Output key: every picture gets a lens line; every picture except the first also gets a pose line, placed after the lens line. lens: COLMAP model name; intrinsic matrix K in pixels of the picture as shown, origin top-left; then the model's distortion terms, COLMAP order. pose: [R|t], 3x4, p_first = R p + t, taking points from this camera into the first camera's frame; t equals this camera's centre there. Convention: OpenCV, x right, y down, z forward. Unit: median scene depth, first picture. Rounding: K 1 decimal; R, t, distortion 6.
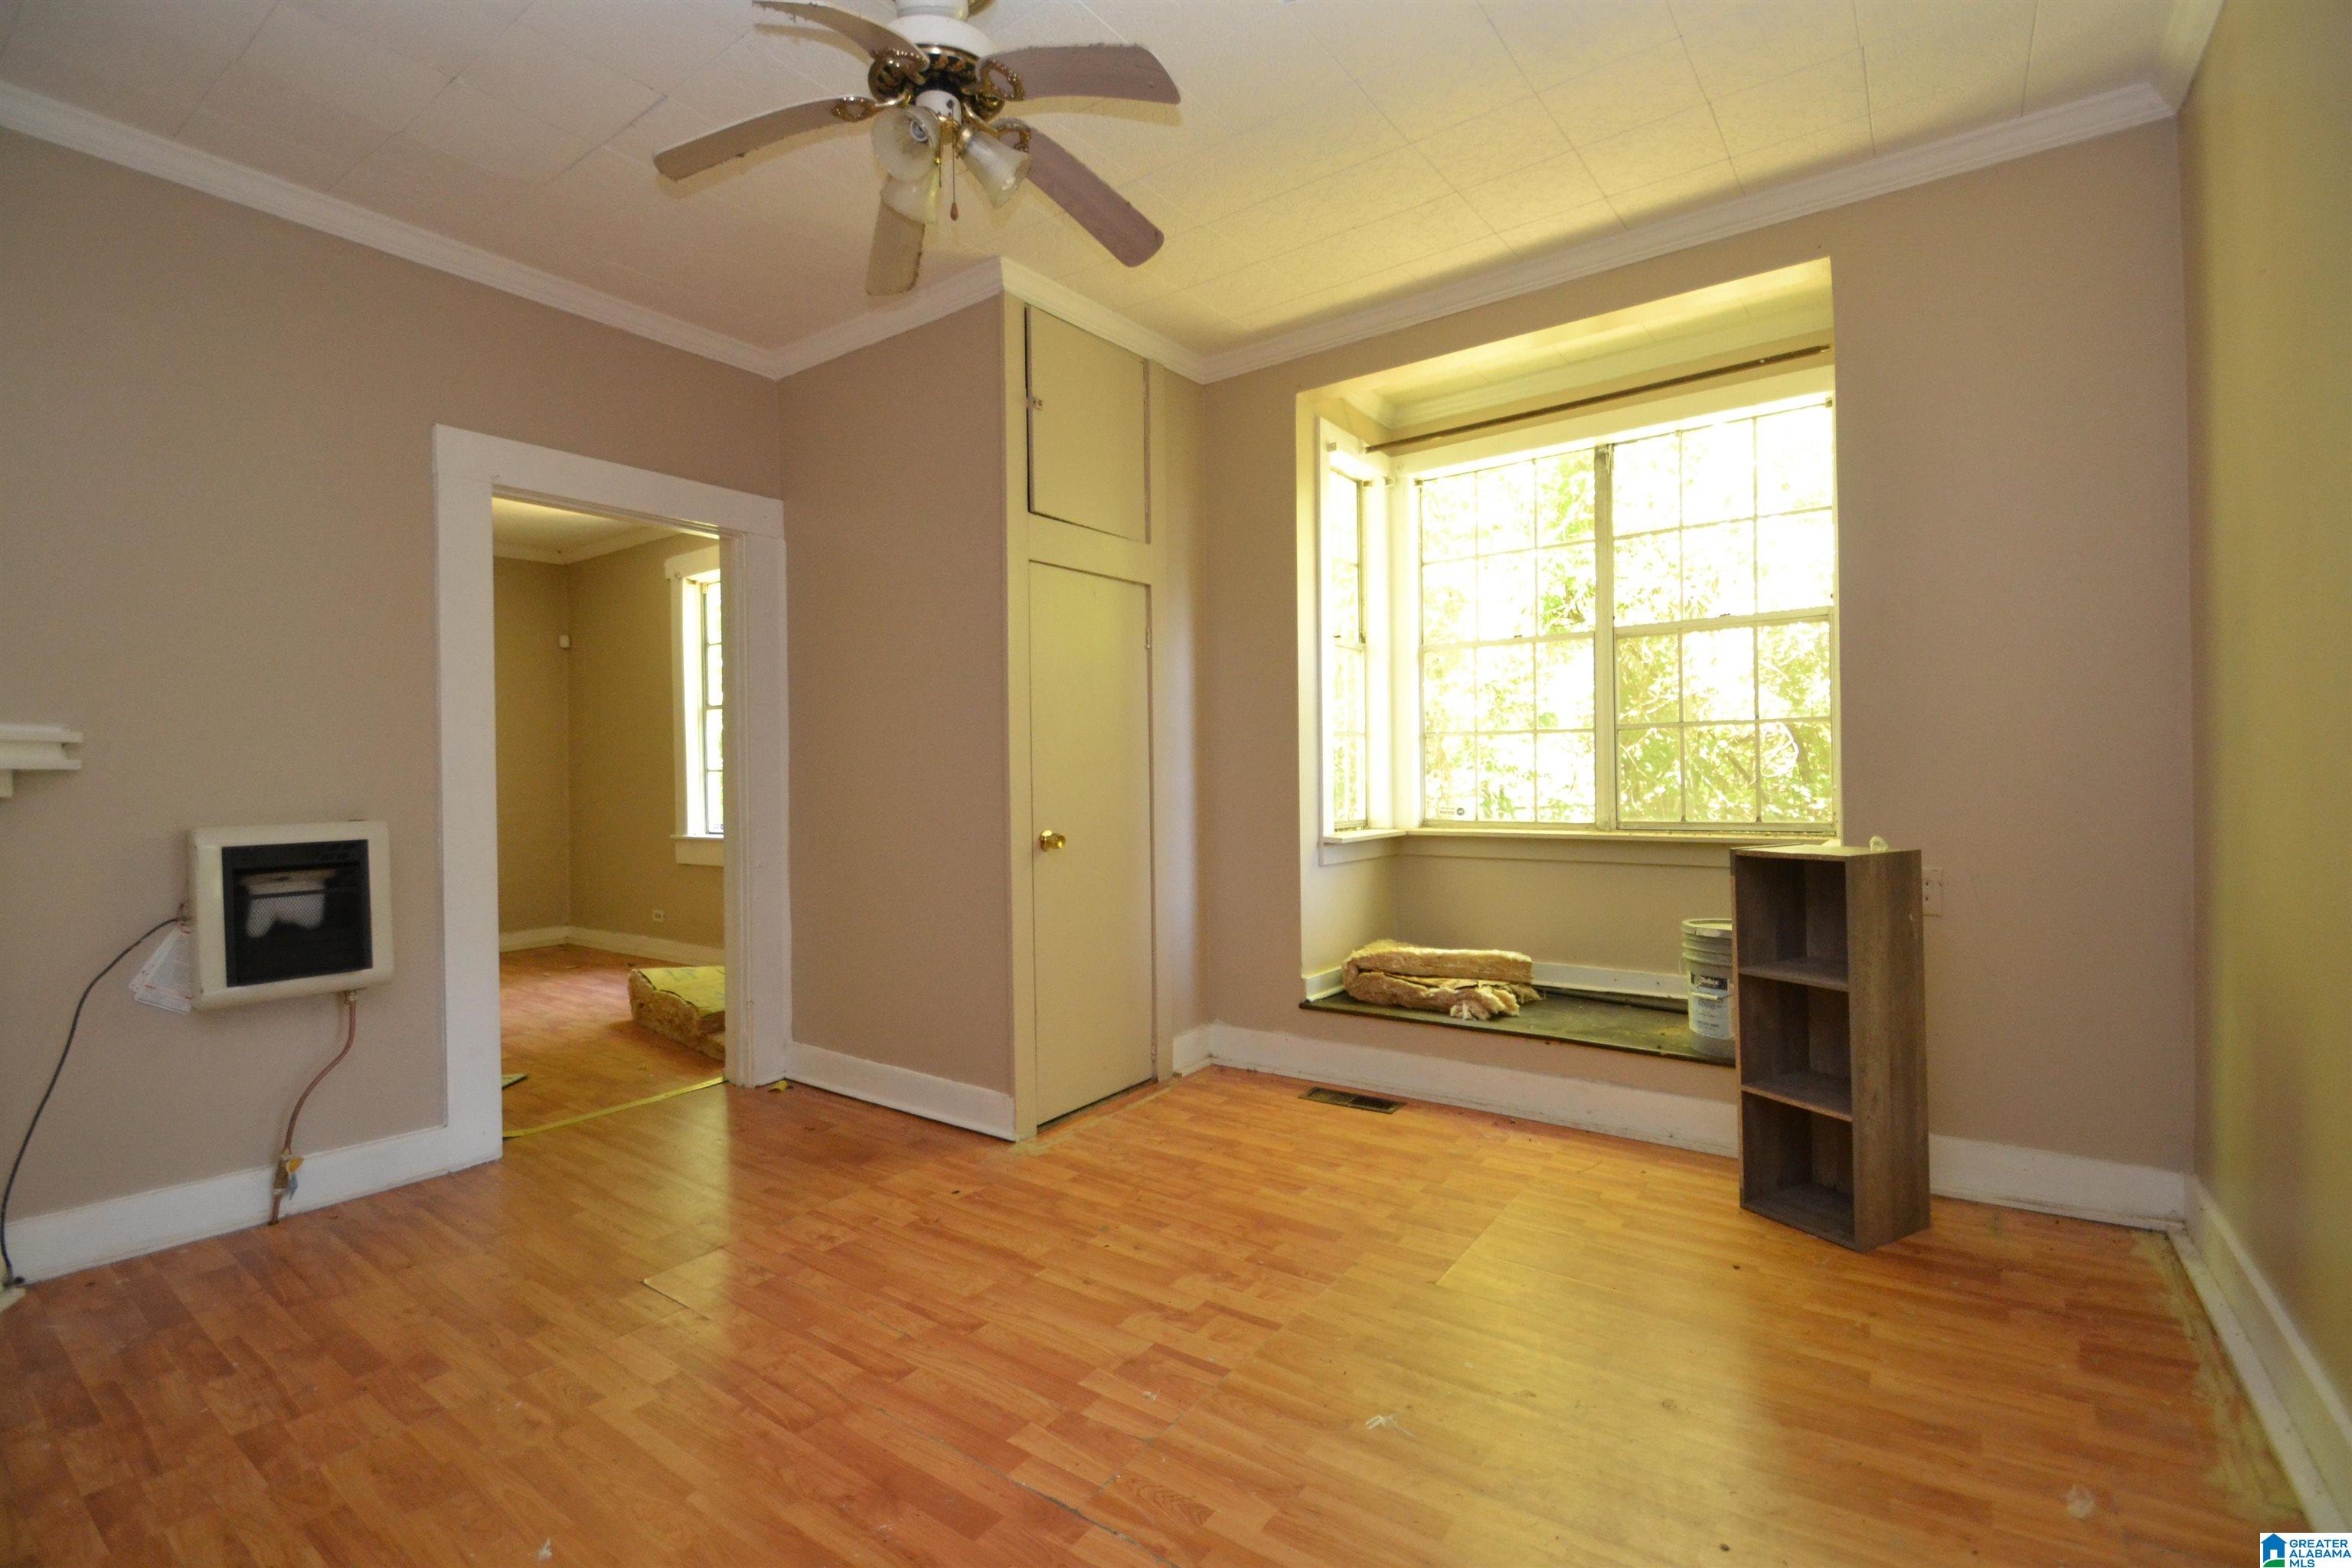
lens RADIAL K [[1006.8, 0, 1176.0], [0, 1006.8, 784.0], [0, 0, 1]] dist [0.020169, -0.020240]
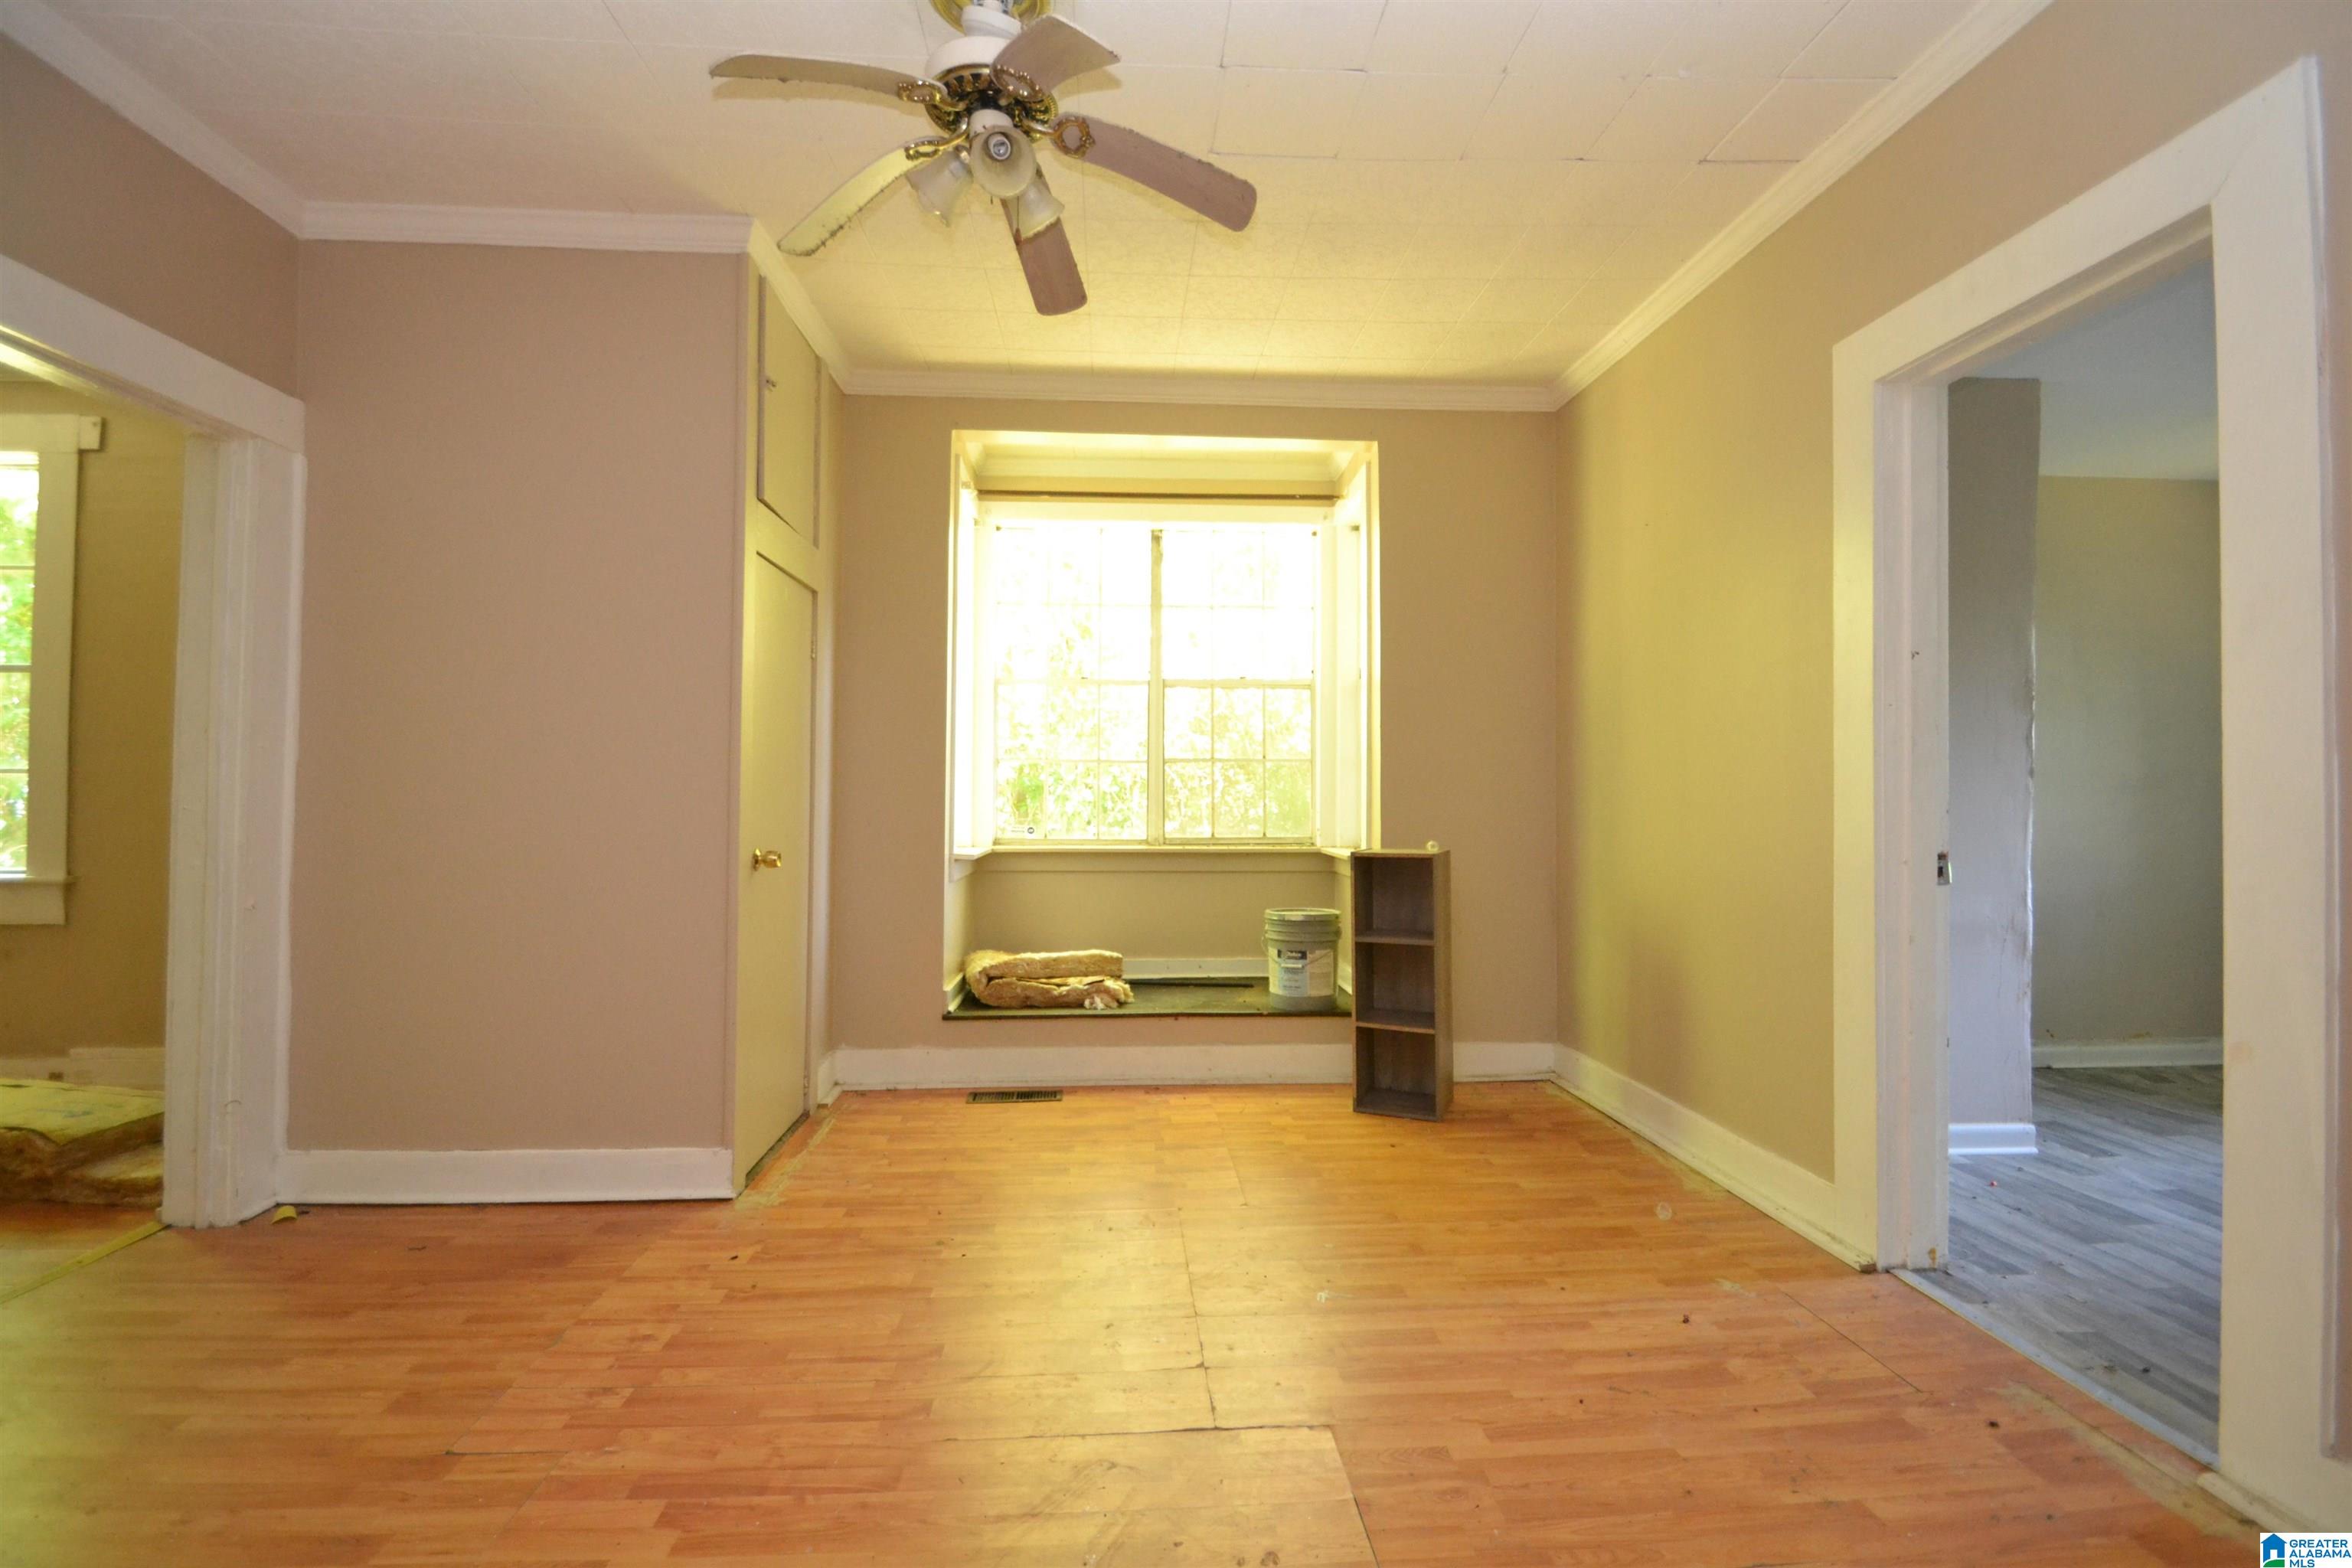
lens RADIAL K [[1042.7, 0, 1082.0], [0, 1042.7, 786.2], [0, 0, 1]] dist [-0.001770, -0.000429]
pose [[0.786493, 0.025751, 0.617062, -0.465801], [-0.010259, 0.999537, -0.028636, 0.013681], [-0.617514, 0.016191, 0.786393, 0.077180]]
